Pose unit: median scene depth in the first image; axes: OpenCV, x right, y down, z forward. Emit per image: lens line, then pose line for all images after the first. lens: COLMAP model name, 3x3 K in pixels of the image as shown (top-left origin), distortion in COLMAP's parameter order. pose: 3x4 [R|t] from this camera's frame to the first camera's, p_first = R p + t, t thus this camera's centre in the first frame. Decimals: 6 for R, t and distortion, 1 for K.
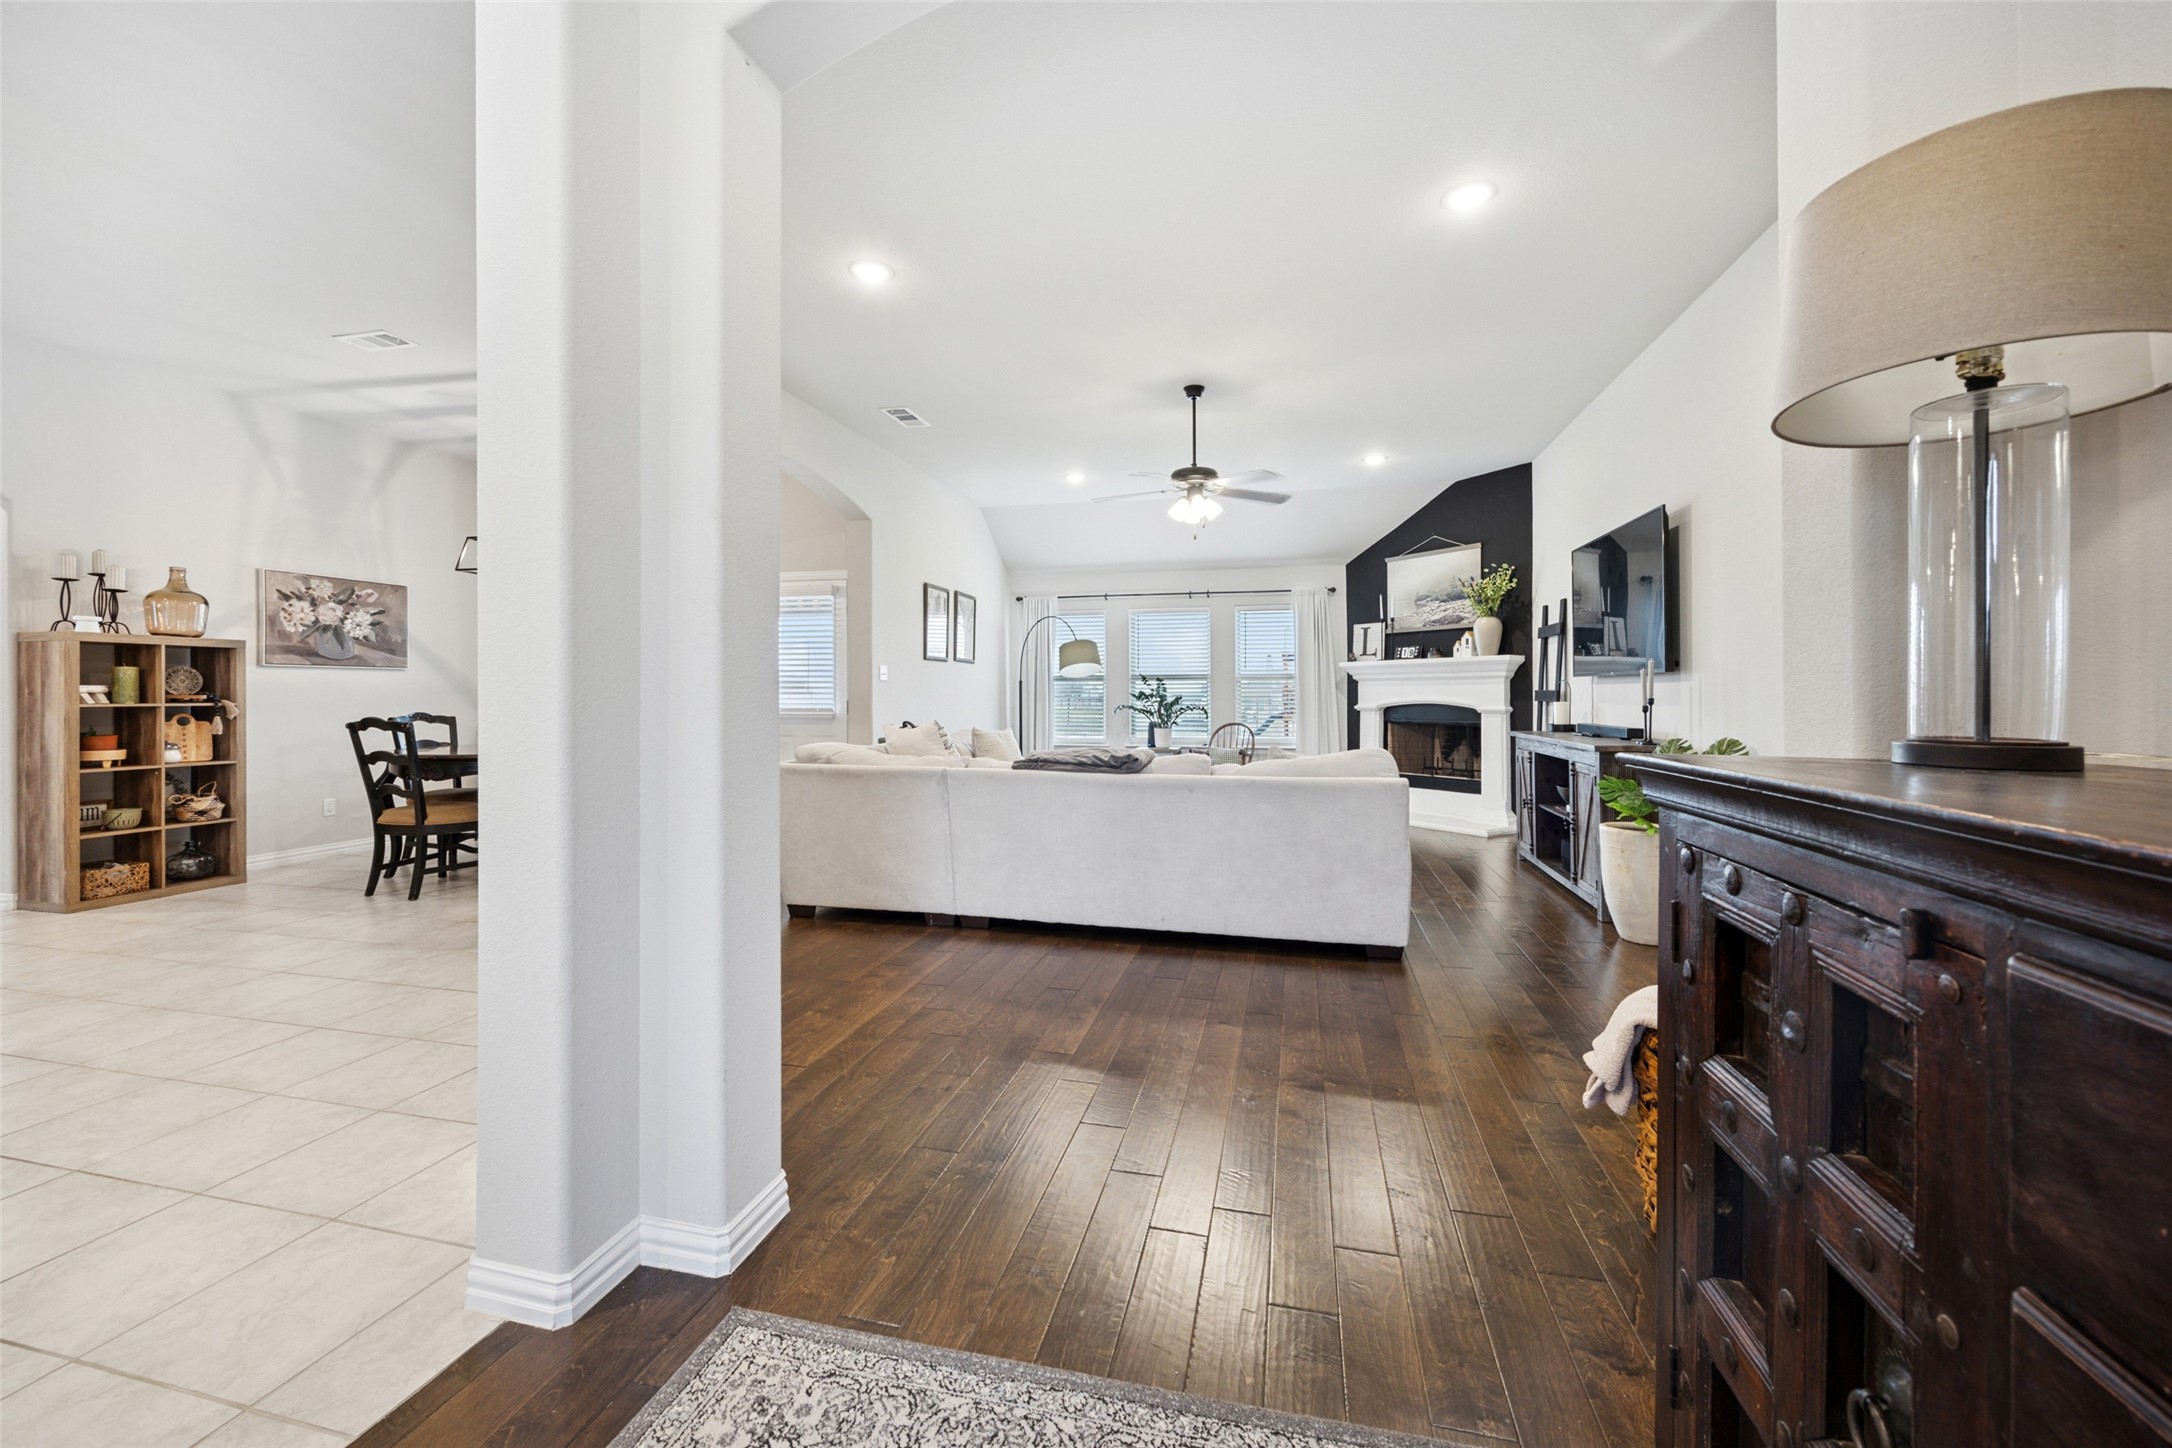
lens RADIAL K [[842.7, 0, 1092.2], [0, 842.7, 701.5], [0, 0, 1]] dist [0.003910, 0.000229]
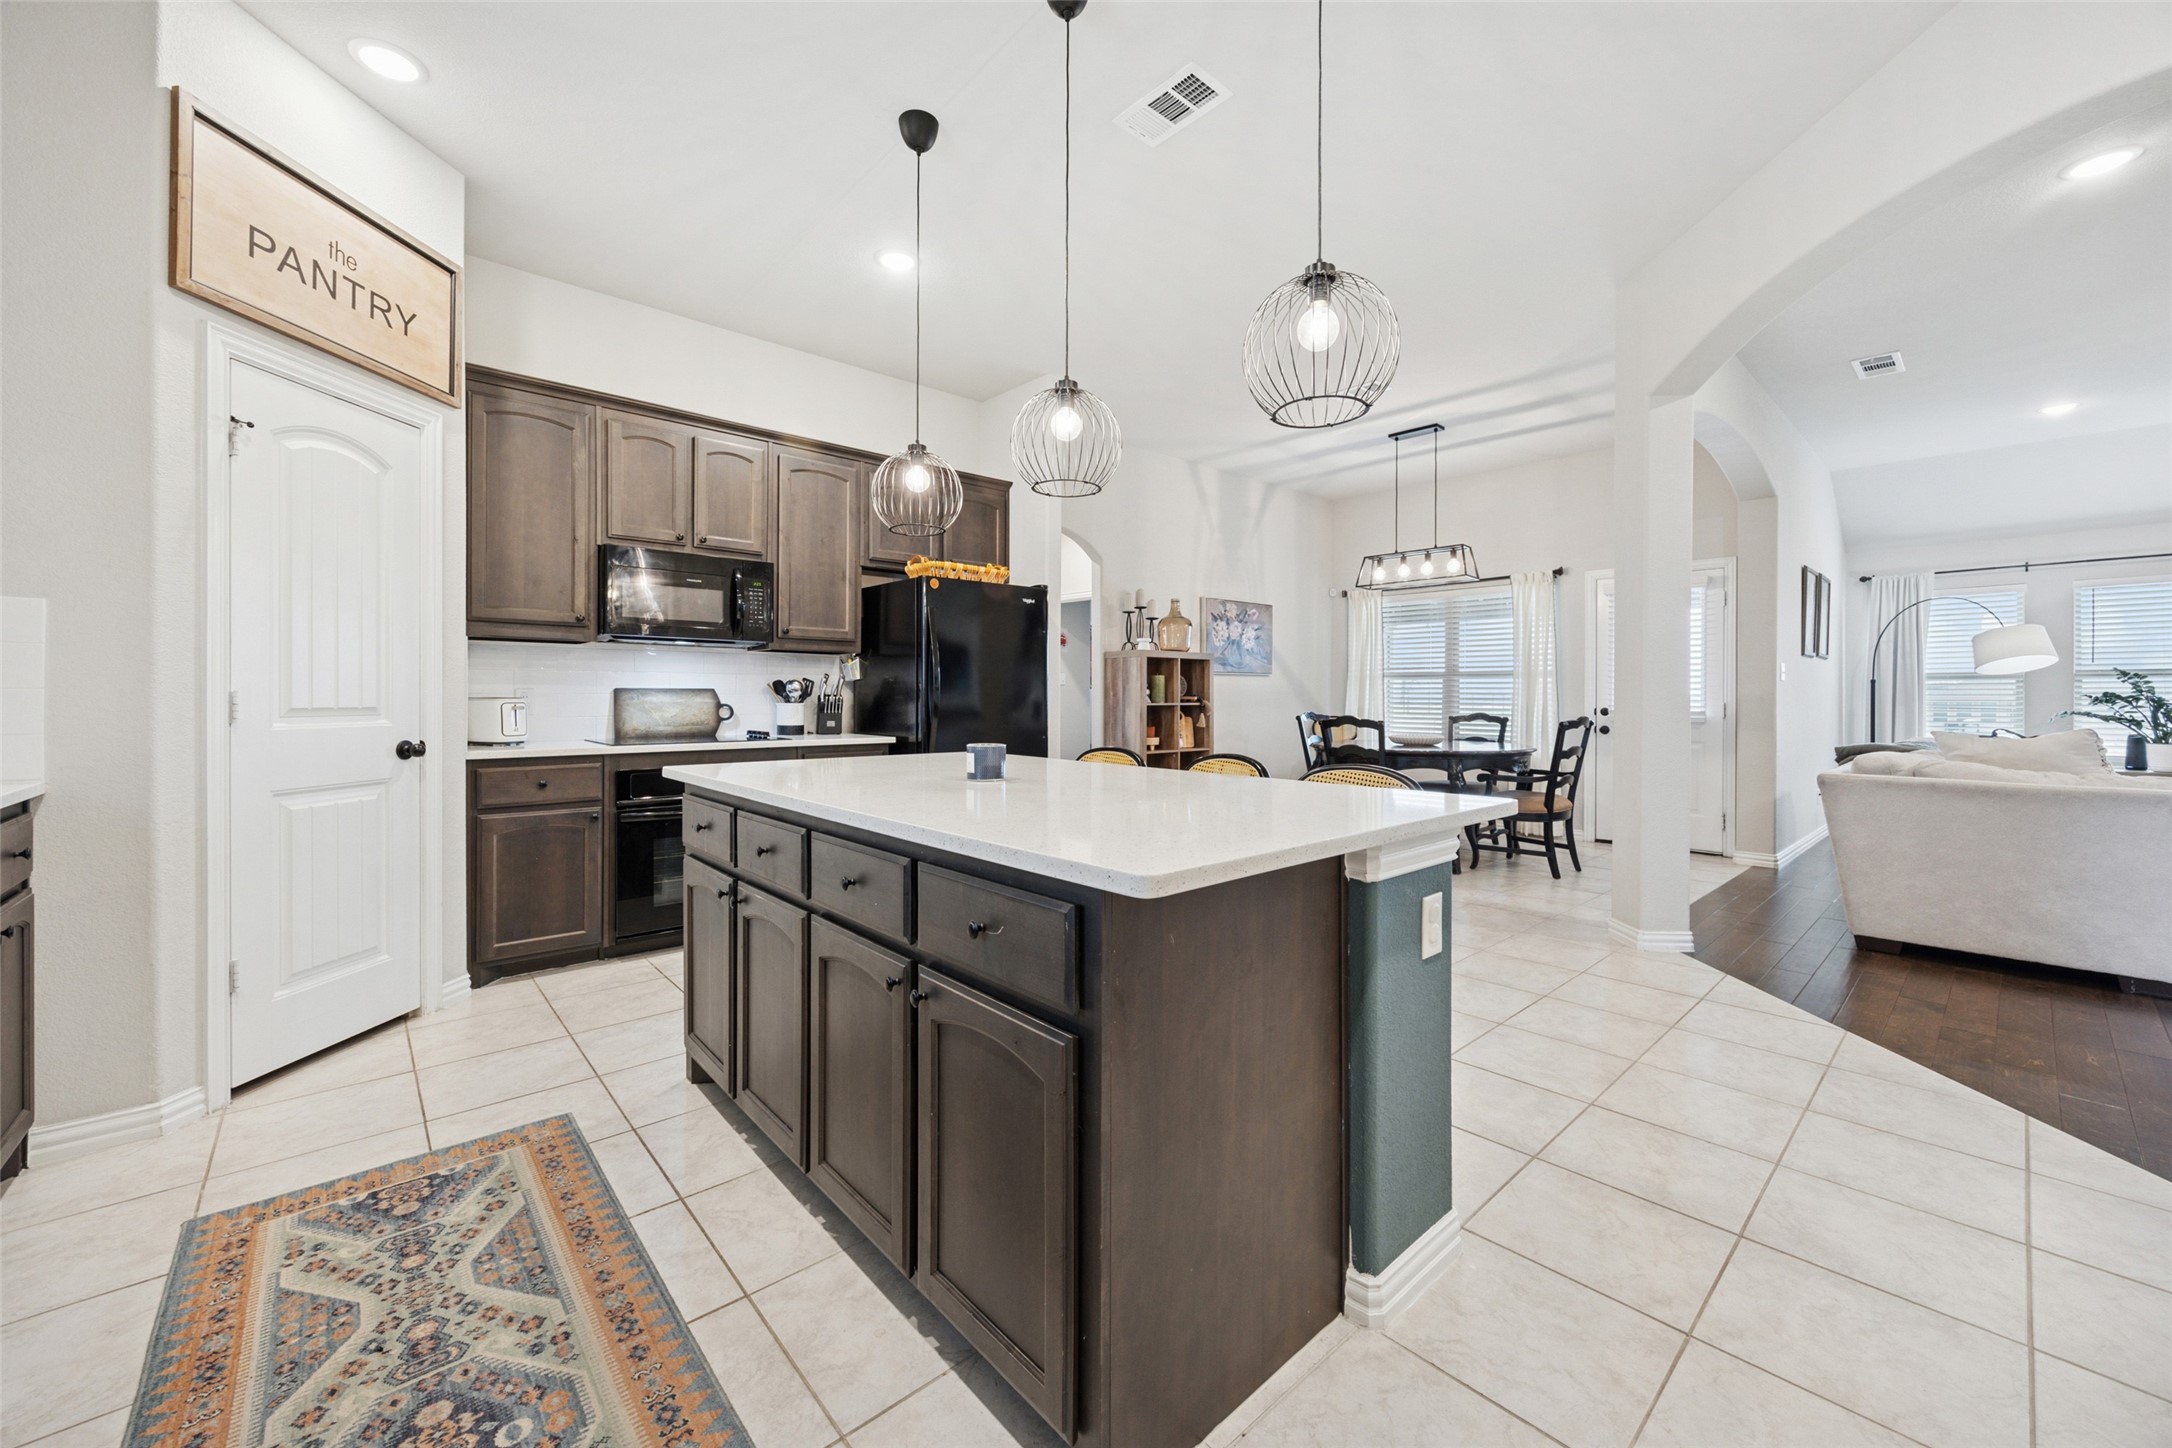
lens RADIAL K [[842.7, 0, 1138.1], [0, 842.7, 702.5], [0, 0, 1]] dist [0.003910, 0.000229]
pose [[0.838757, 0.002707, -0.544500, -0.414393], [-0.004881, 0.999985, -0.002547, 0.004842], [0.544485, 0.004794, 0.838757, -0.115286]]
